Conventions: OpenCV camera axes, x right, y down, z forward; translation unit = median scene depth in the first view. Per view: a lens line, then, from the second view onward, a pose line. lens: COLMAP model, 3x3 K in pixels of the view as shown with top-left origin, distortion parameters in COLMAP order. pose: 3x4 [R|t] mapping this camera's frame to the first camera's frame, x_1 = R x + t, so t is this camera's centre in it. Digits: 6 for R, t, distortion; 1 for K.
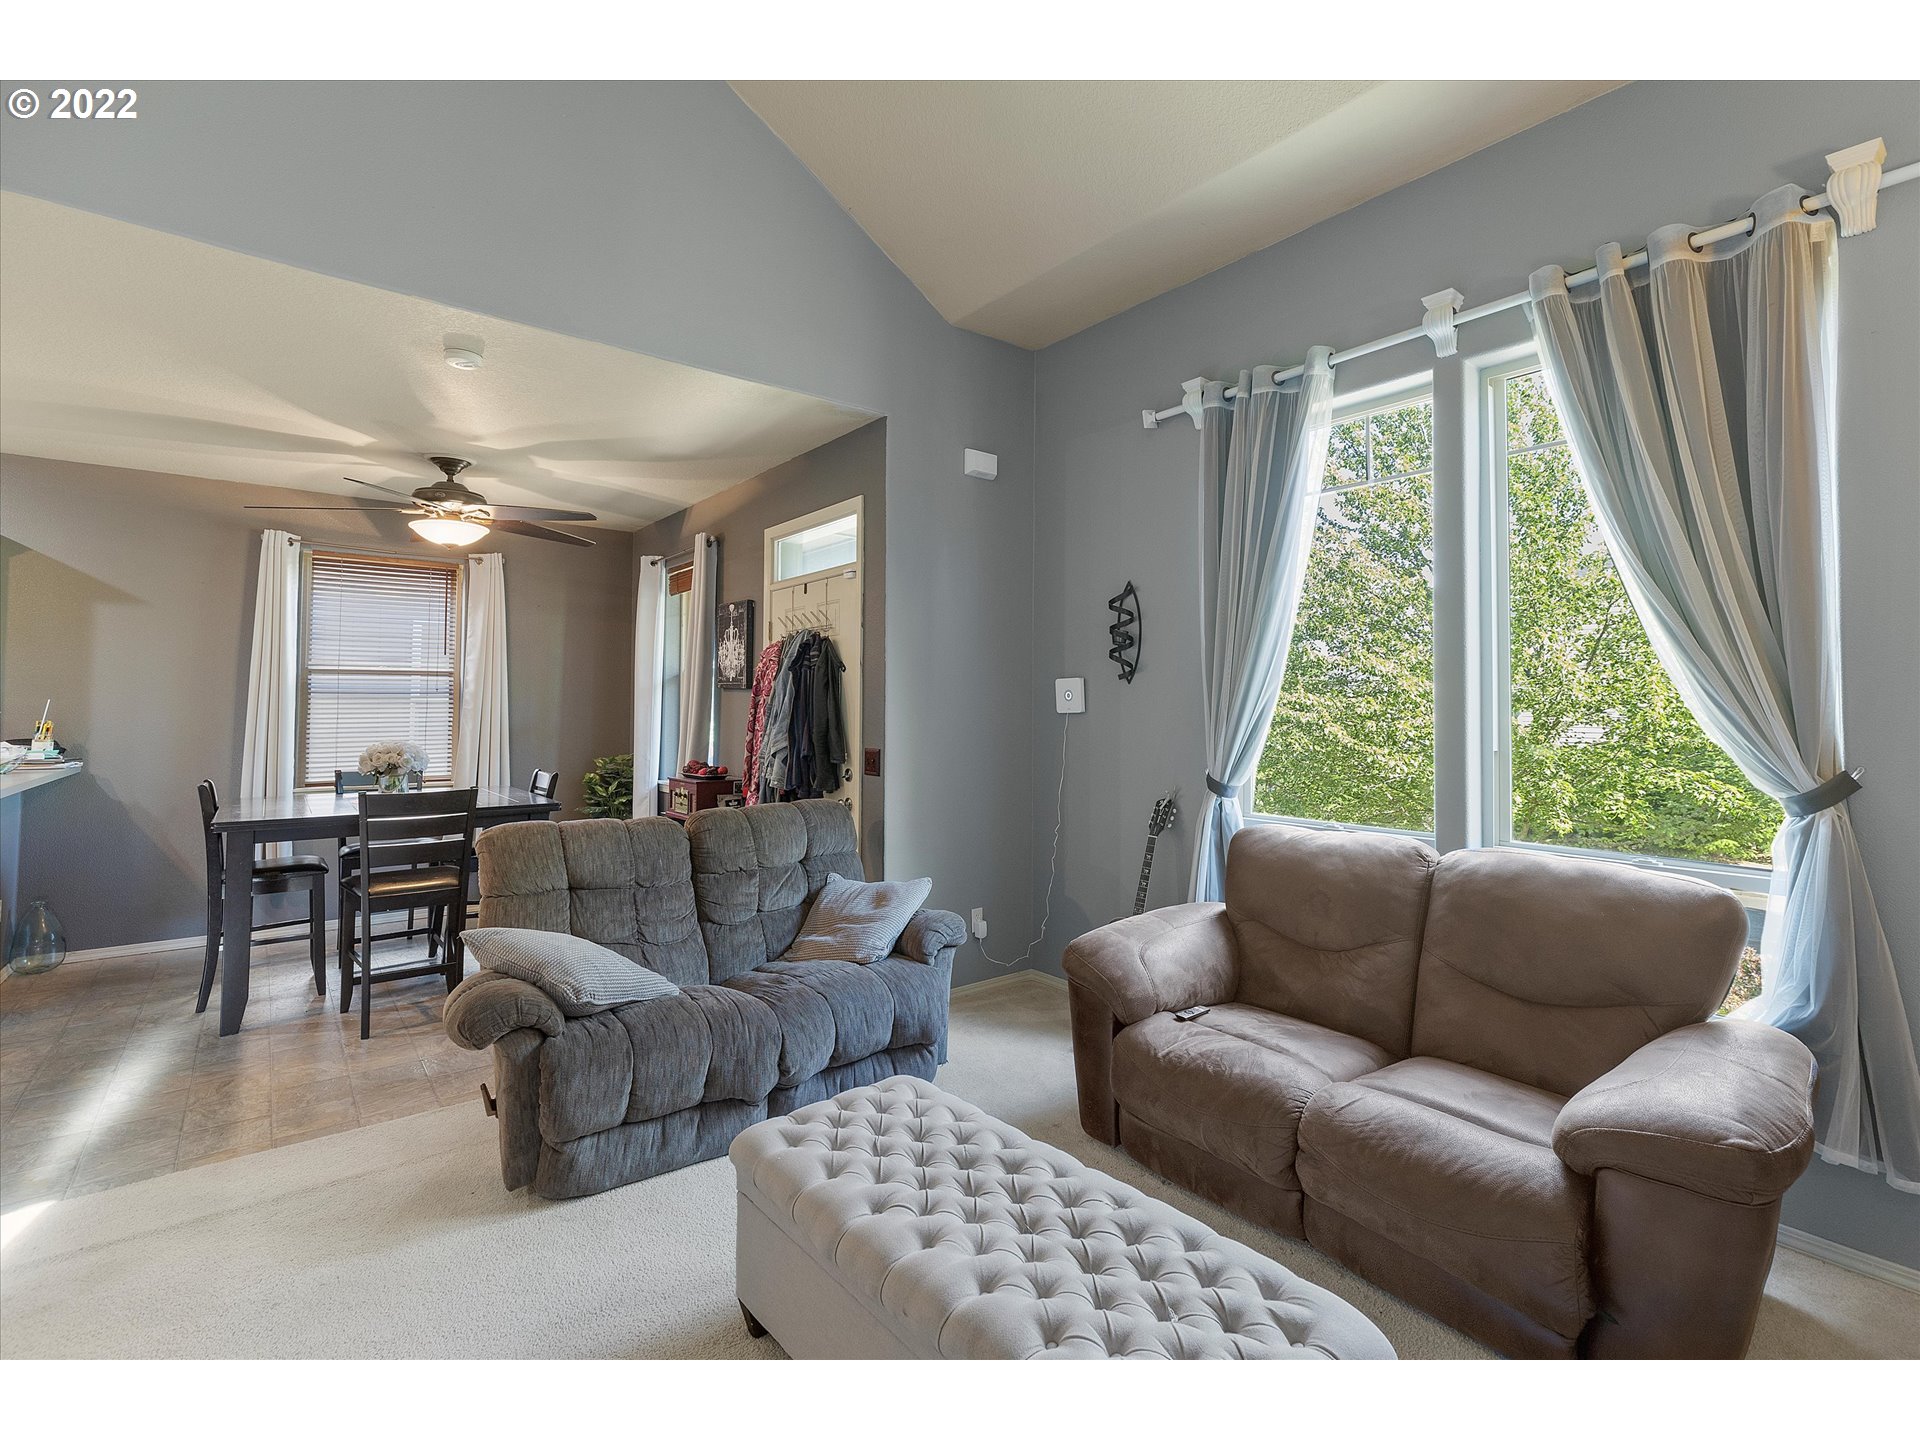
lens RADIAL K [[875.3, 0, 974.7], [0, 875.3, 687.4], [0, 0, 1]] dist [0.001931, 0.000040]
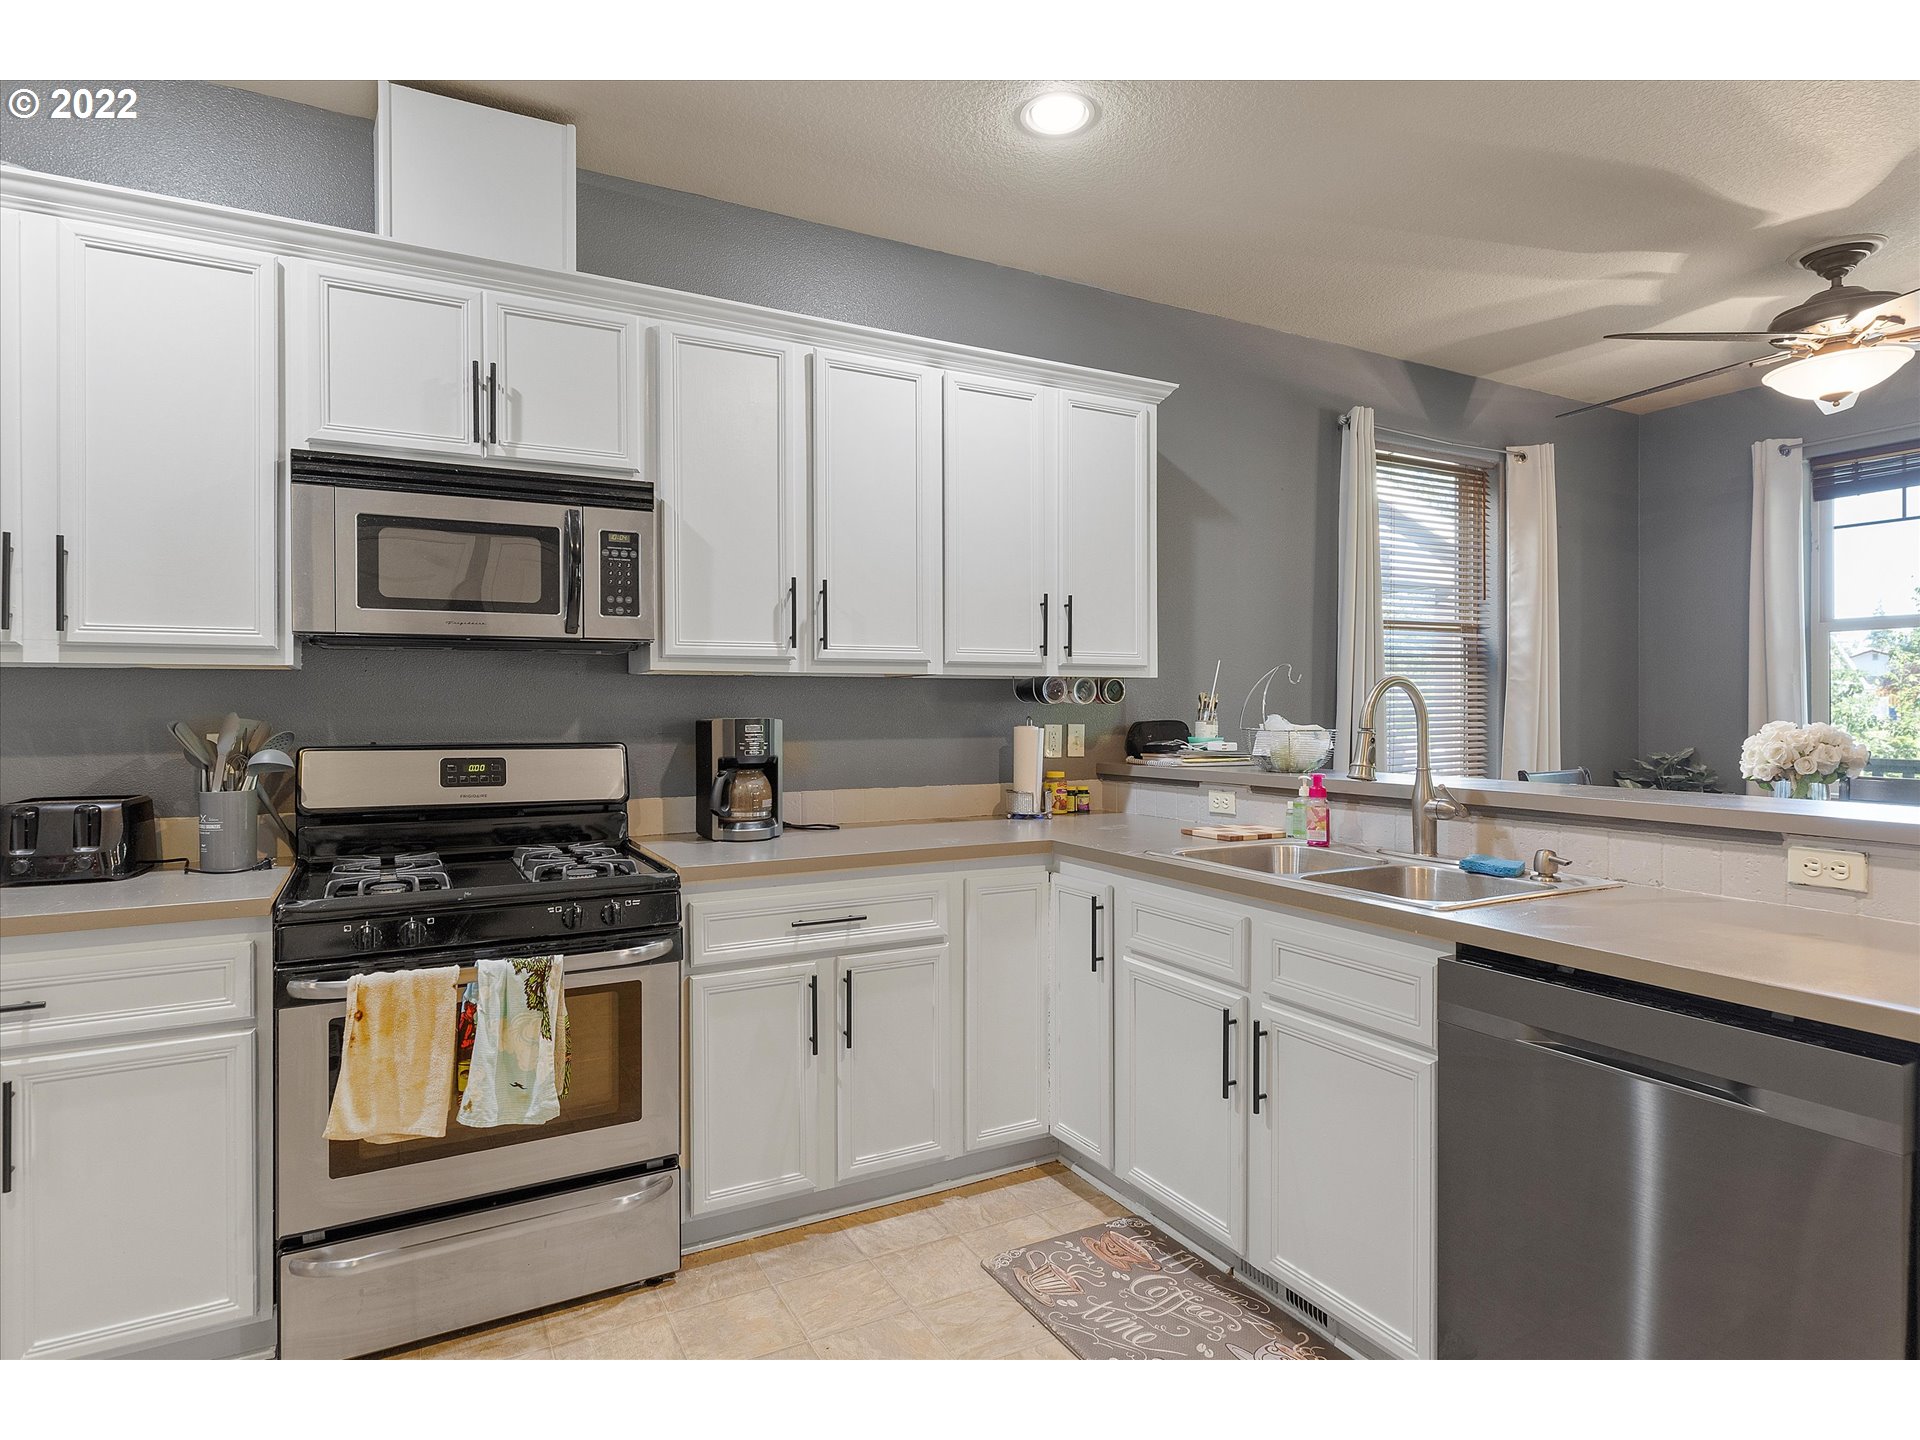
lens RADIAL K [[1045.8, 0, 963.2], [0, 1045.8, 705.3], [0, 0, 1]] dist [-0.000821, 0.004284]
pose [[0.982887, -0.002019, -0.184198, -0.965222], [0.006168, 0.999740, 0.021955, 0.026287], [0.184106, -0.022716, 0.982644, 0.170215]]
